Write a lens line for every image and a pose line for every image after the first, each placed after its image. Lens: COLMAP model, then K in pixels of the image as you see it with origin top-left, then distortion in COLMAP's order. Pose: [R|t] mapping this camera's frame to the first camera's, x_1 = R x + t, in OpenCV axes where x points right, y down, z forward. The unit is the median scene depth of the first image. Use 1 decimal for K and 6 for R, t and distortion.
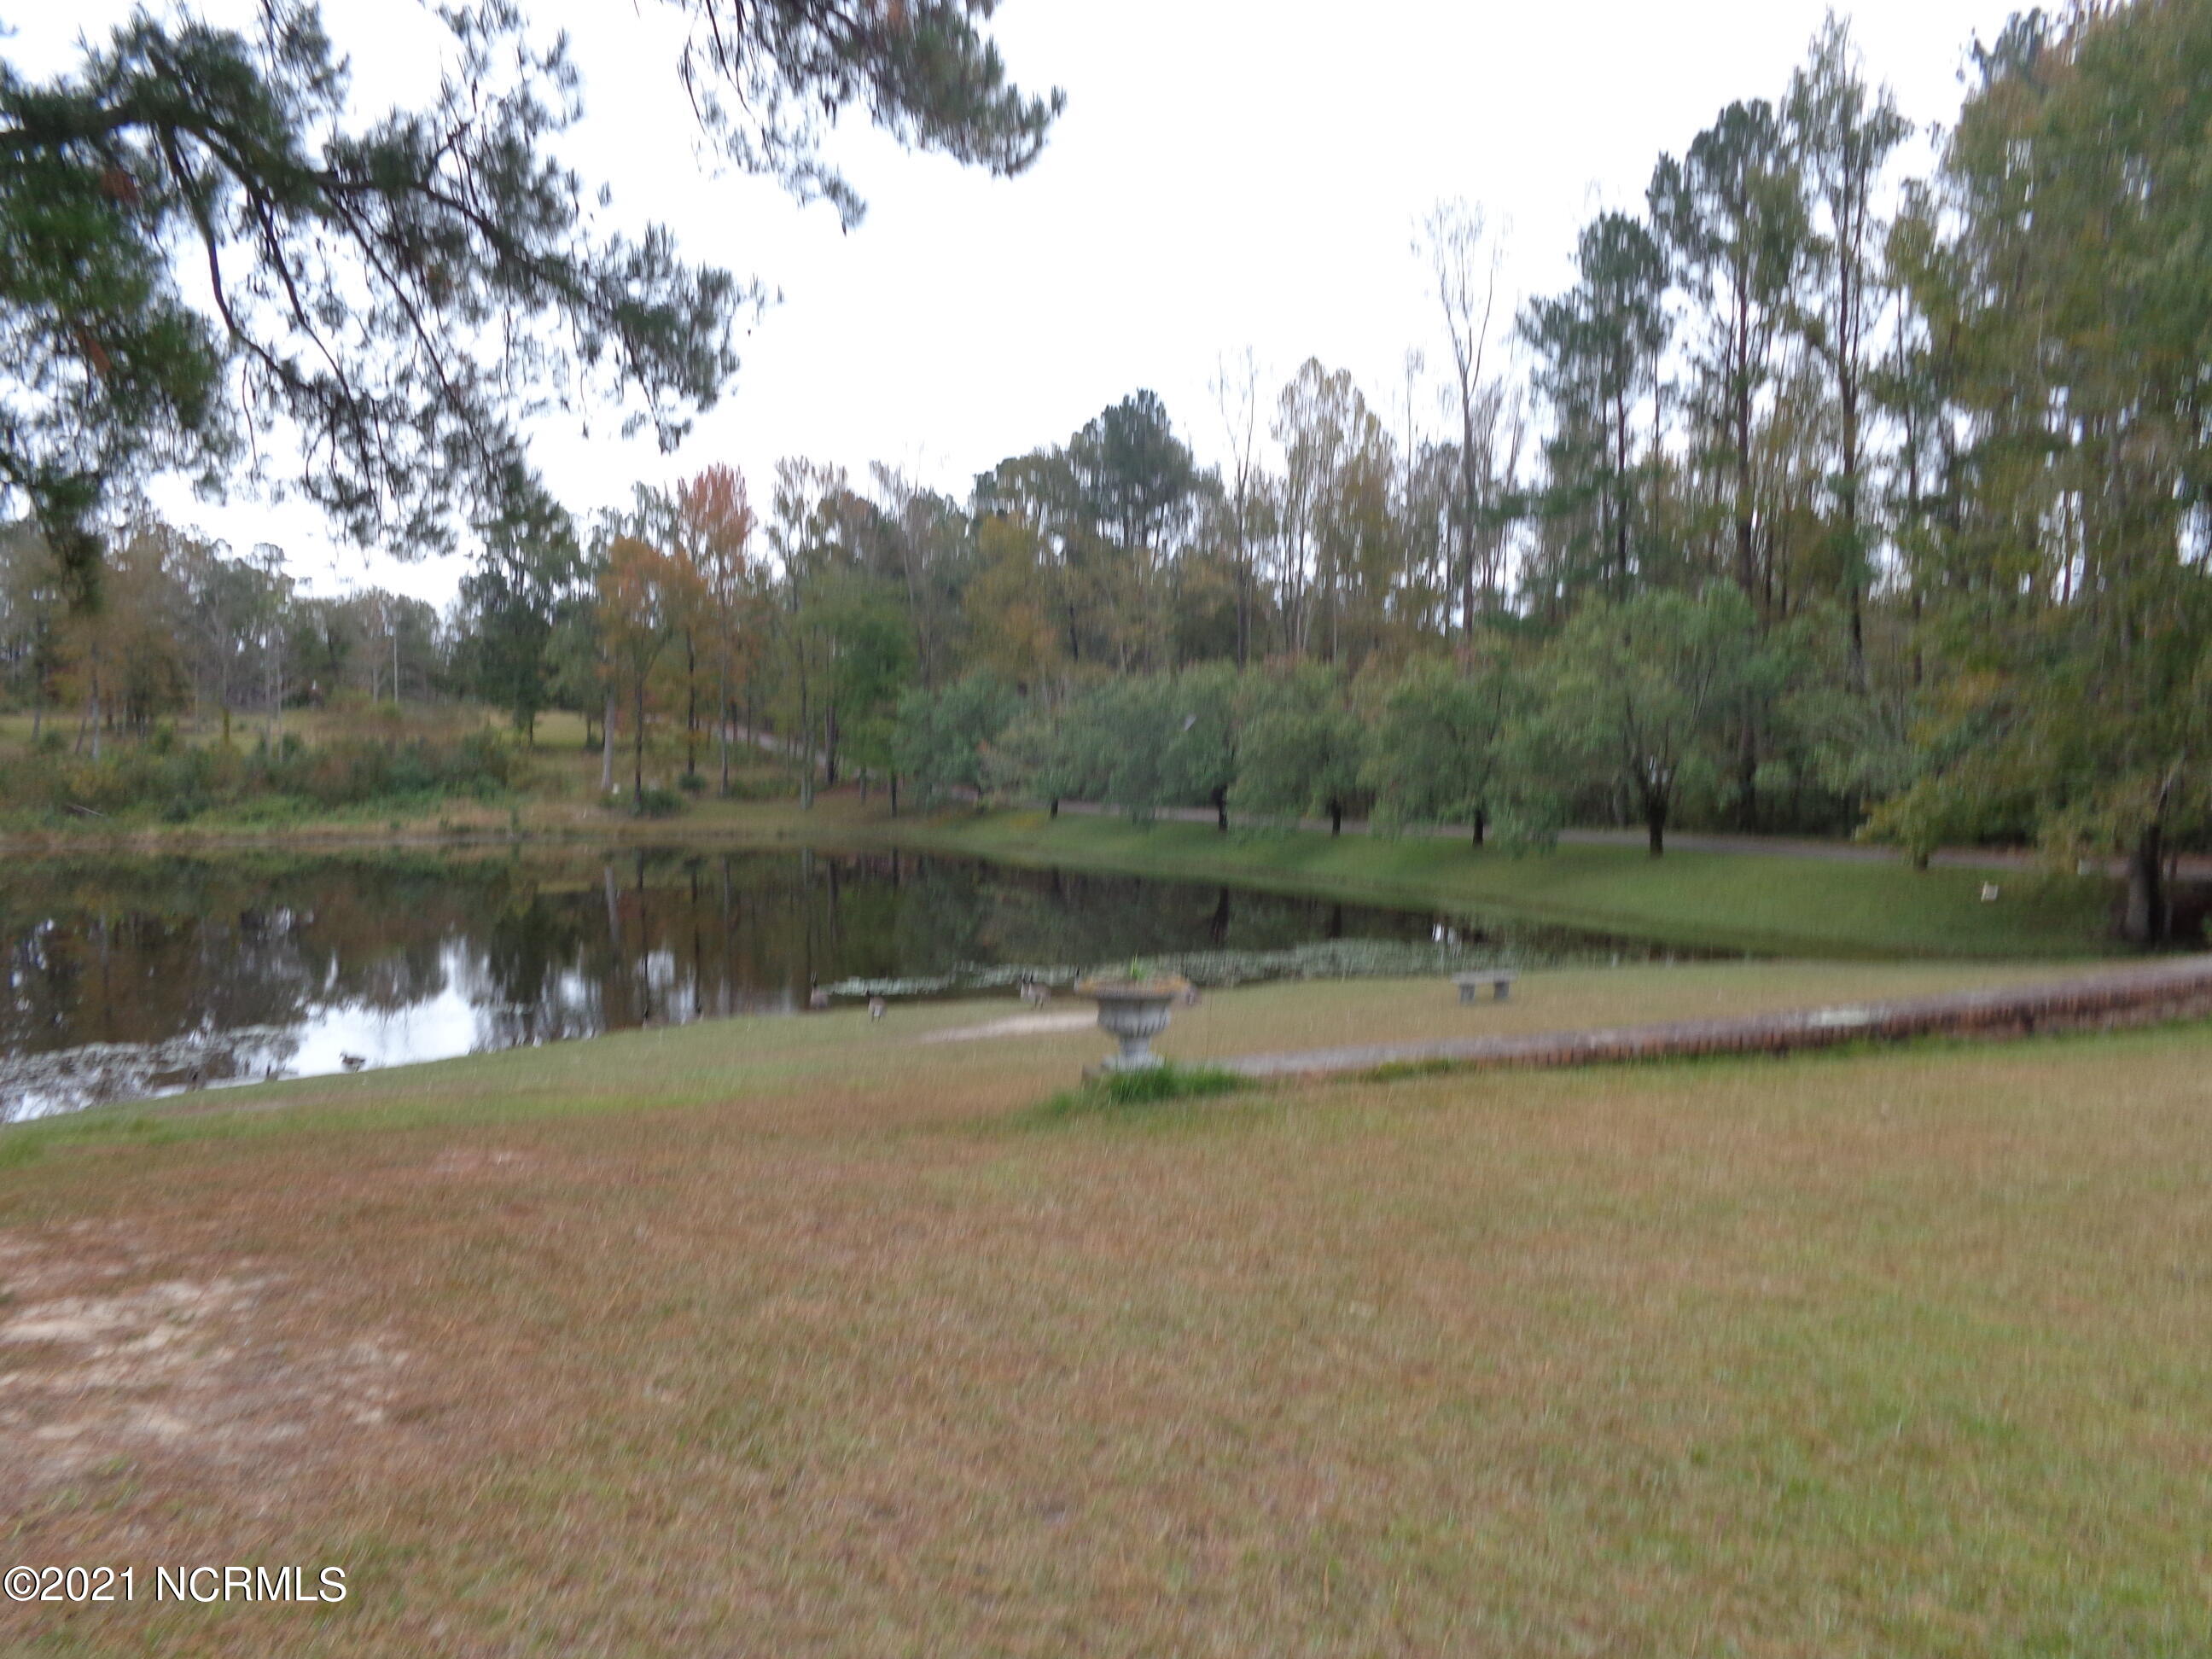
lens RADIAL K [[1671.1, 0, 1110.5], [0, 1671.1, 840.9], [0, 0, 1]] dist [0.006289, -0.002635]
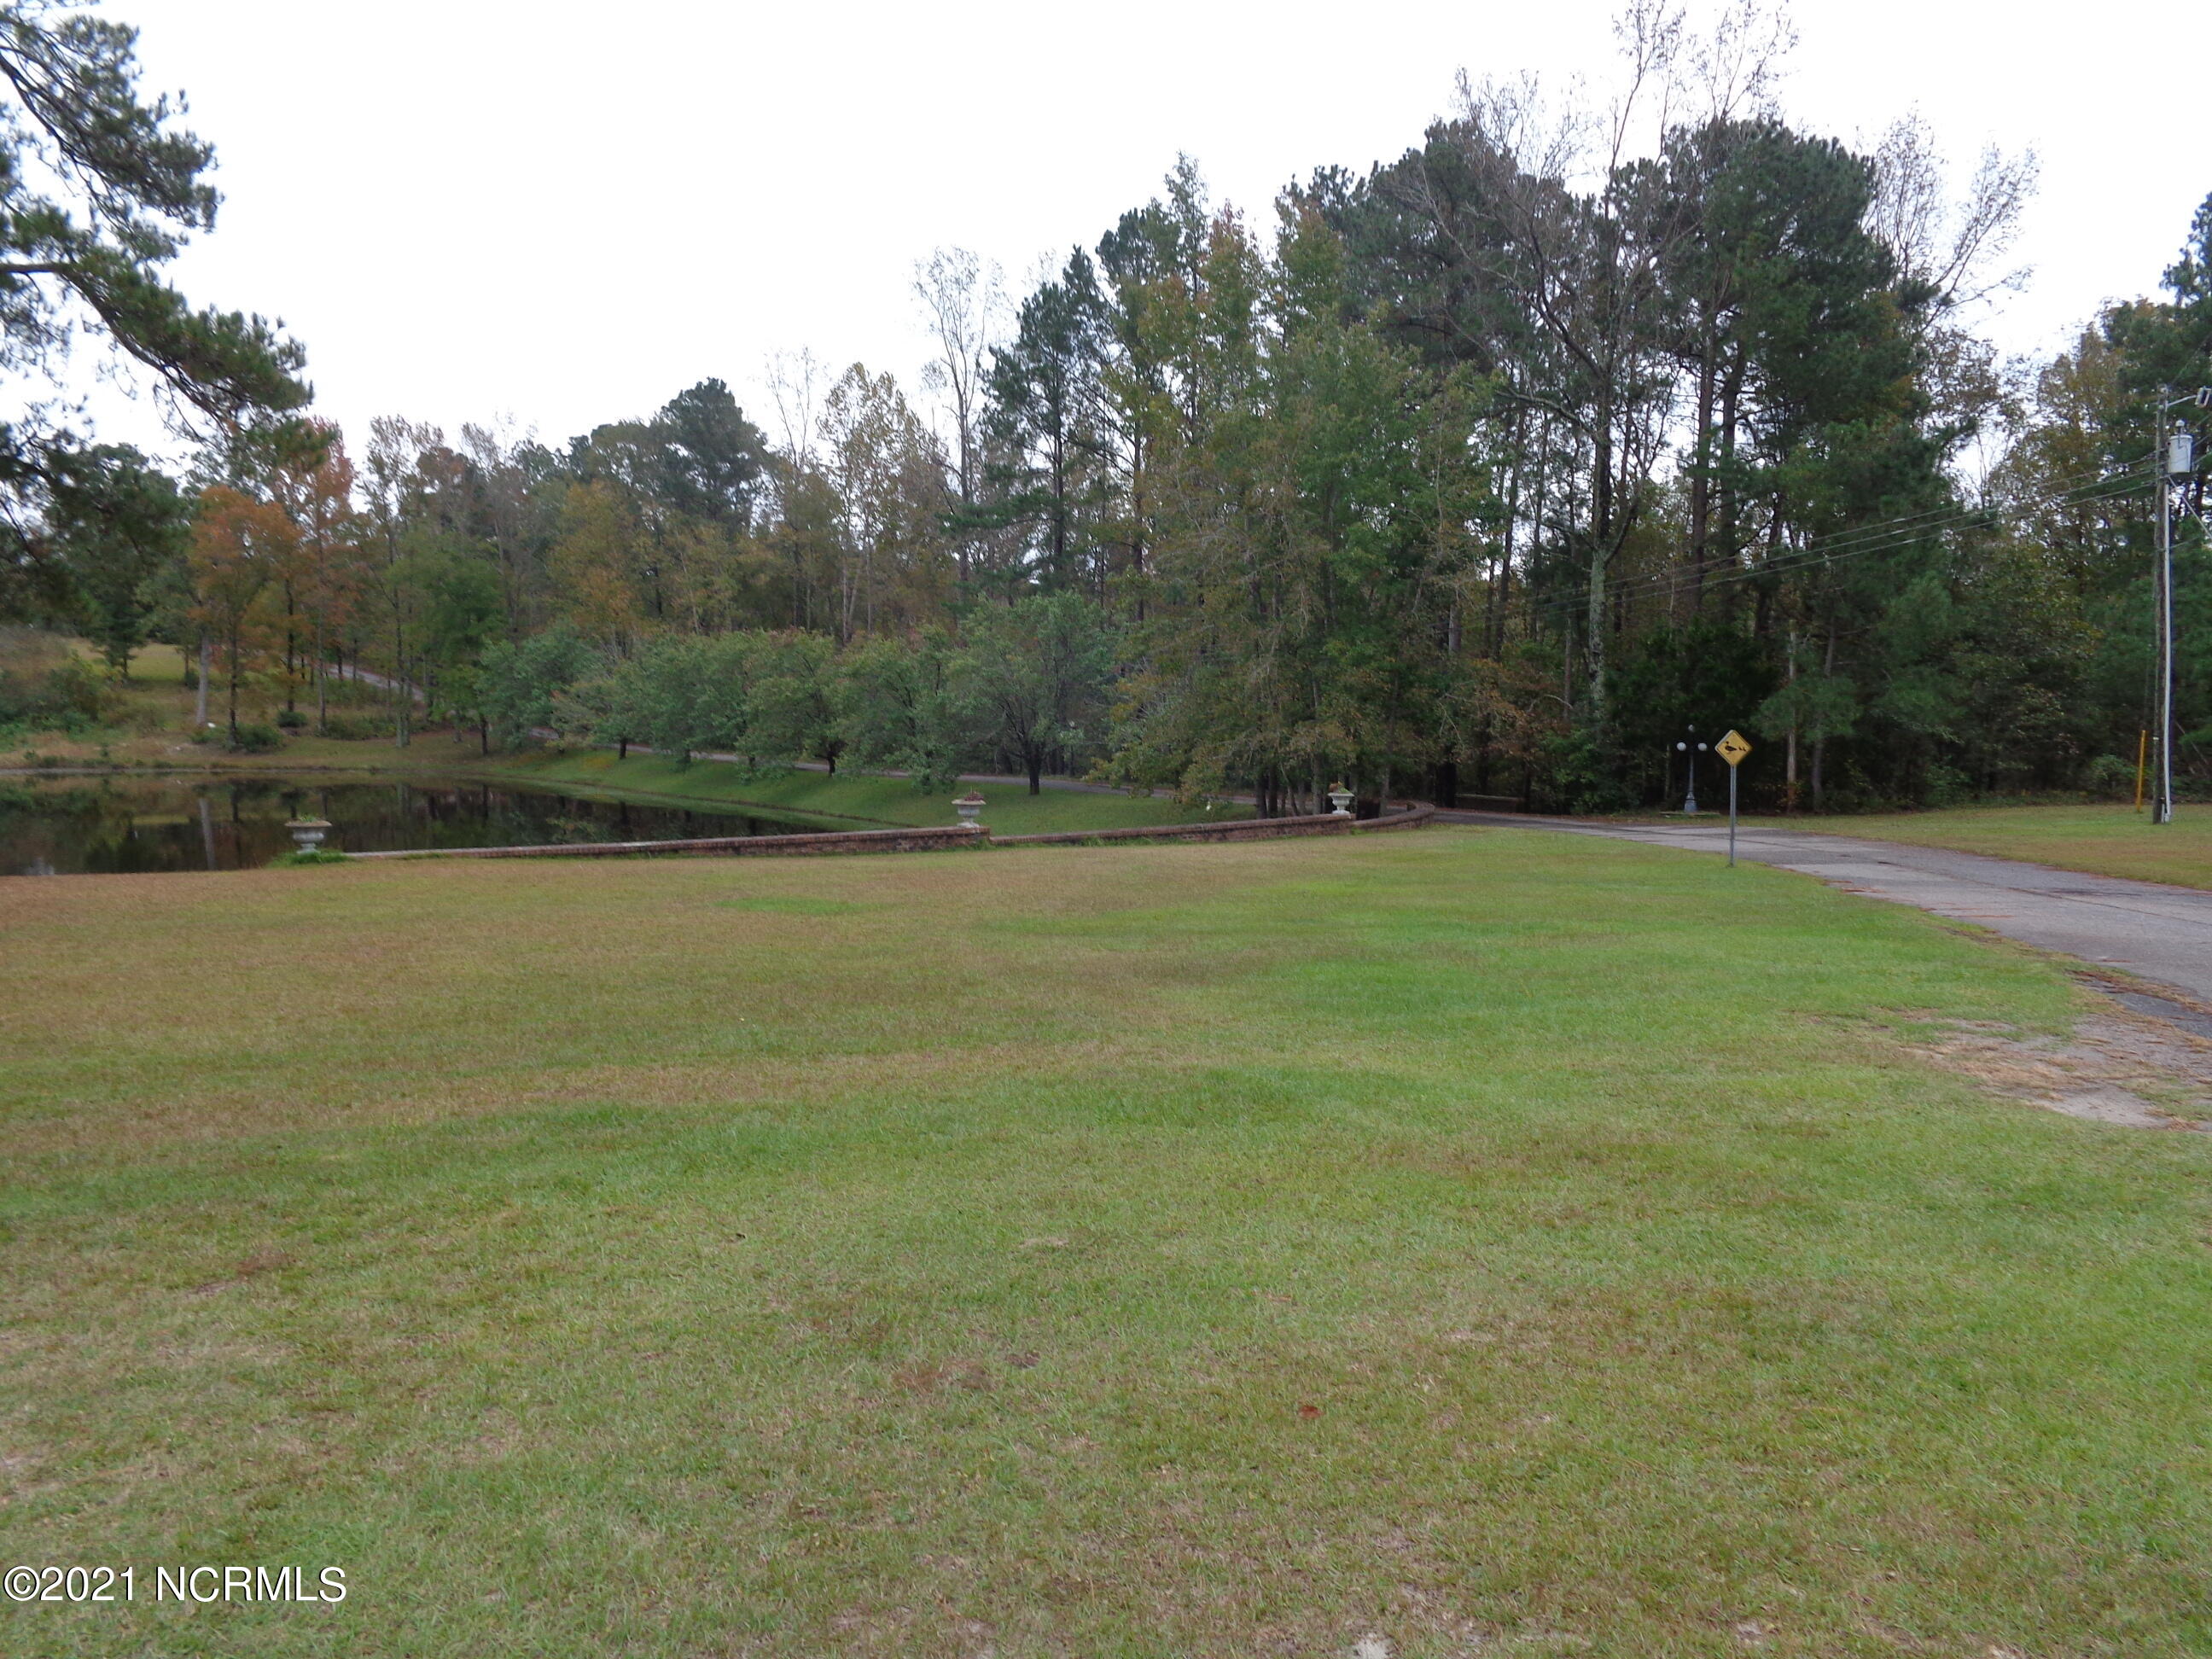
lens RADIAL K [[1671.1, 0, 1099.3], [0, 1671.1, 834.8], [0, 0, 1]] dist [0.006289, -0.002635]
pose [[0.982221, 0.006651, 0.187610, 0.057874], [-0.012221, 0.999518, 0.028549, 0.000969], [-0.187330, -0.030334, 0.981829, -0.143914]]
